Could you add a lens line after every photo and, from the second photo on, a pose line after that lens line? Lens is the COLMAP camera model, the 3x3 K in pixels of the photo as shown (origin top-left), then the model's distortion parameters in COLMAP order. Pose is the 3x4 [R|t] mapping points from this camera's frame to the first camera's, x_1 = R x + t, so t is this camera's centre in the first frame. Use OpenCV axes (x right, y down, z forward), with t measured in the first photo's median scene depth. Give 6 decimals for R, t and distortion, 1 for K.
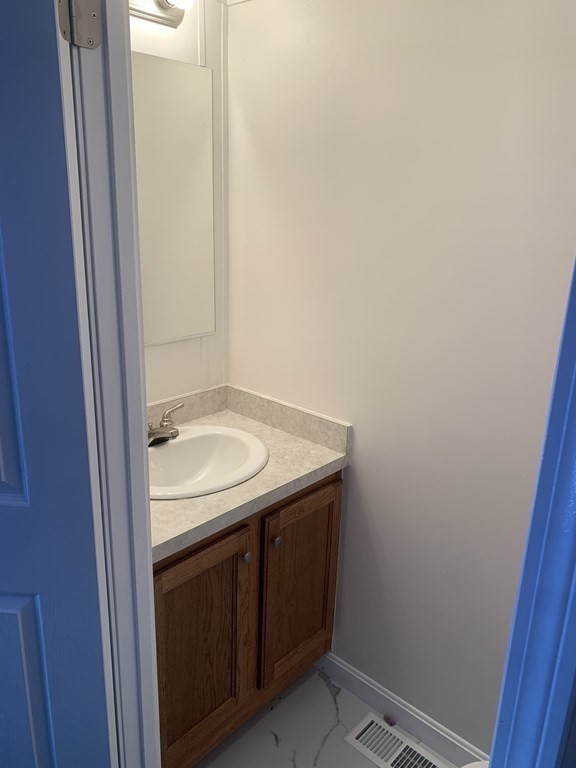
lens RADIAL K [[584.6, 0, 287.7], [0, 584.6, 383.2], [0, 0, 1]] dist [0.003419, -0.002954]
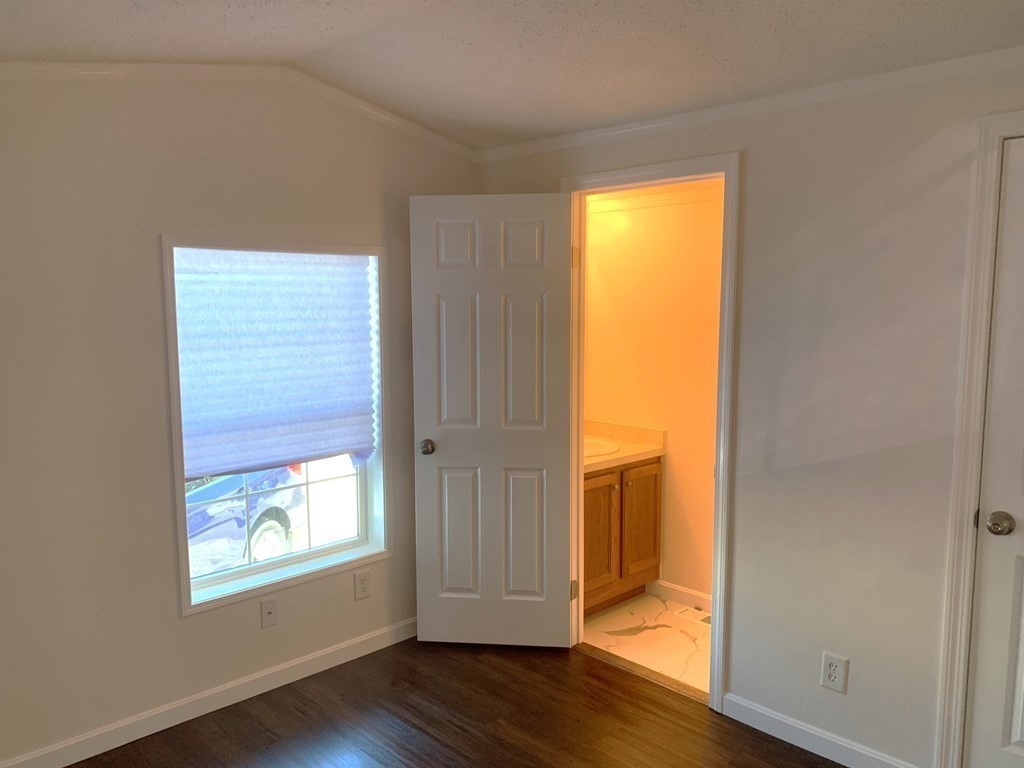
lens RADIAL K [[779.5, 0, 512.4], [0, 779.5, 384.8], [0, 0, 1]] dist [0.003419, -0.002954]
pose [[0.998049, -0.030812, -0.054305, -0.230583], [0.020346, 0.982774, -0.183687, 0.379433], [0.059029, 0.182224, 0.981484, -1.428073]]
